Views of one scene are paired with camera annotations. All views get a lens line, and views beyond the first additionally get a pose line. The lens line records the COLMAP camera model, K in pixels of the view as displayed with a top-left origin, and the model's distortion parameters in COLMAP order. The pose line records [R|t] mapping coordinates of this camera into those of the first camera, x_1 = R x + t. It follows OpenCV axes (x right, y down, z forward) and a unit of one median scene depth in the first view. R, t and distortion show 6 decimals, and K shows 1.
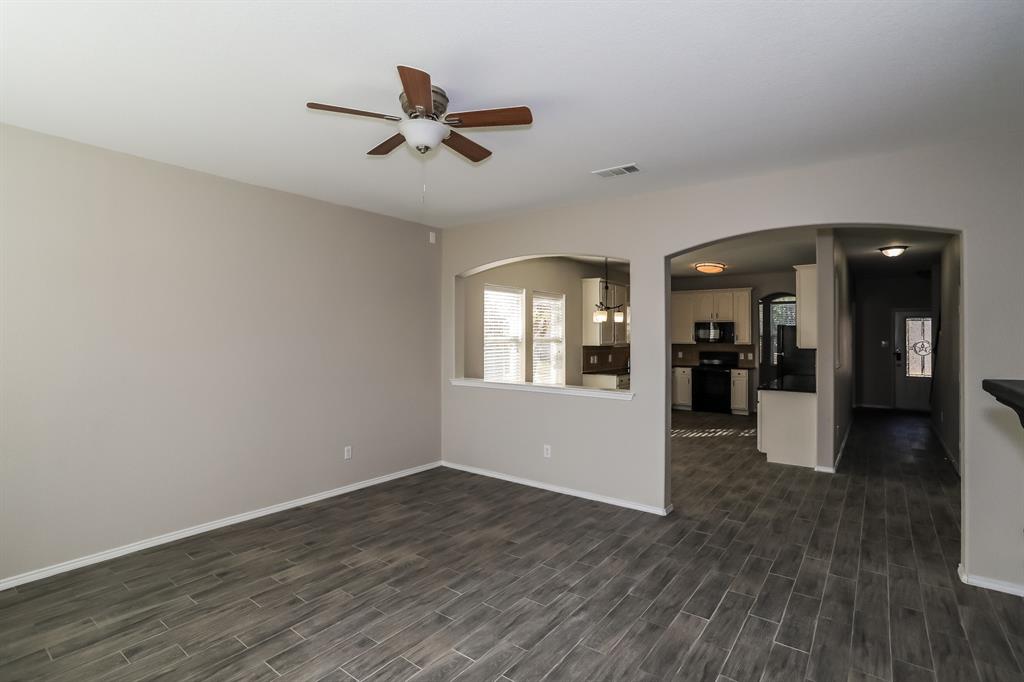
lens RADIAL K [[500.7, 0, 517.3], [0, 500.7, 343.0], [0, 0, 1]] dist [0.010299, 0.003318]
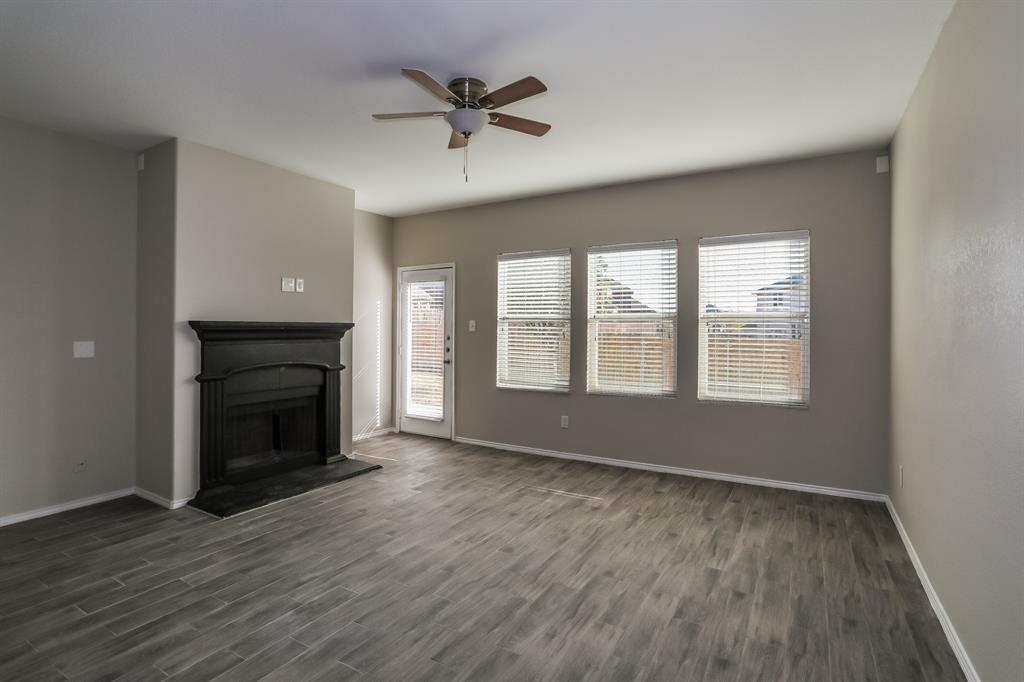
lens RADIAL K [[500.7, 0, 510.8], [0, 500.7, 337.1], [0, 0, 1]] dist [0.010299, 0.003318]
pose [[-0.994683, -0.001844, -0.102969, -0.152724], [-0.004900, 0.999555, 0.029426, 0.034889], [0.102869, 0.029774, -0.994249, 1.843121]]
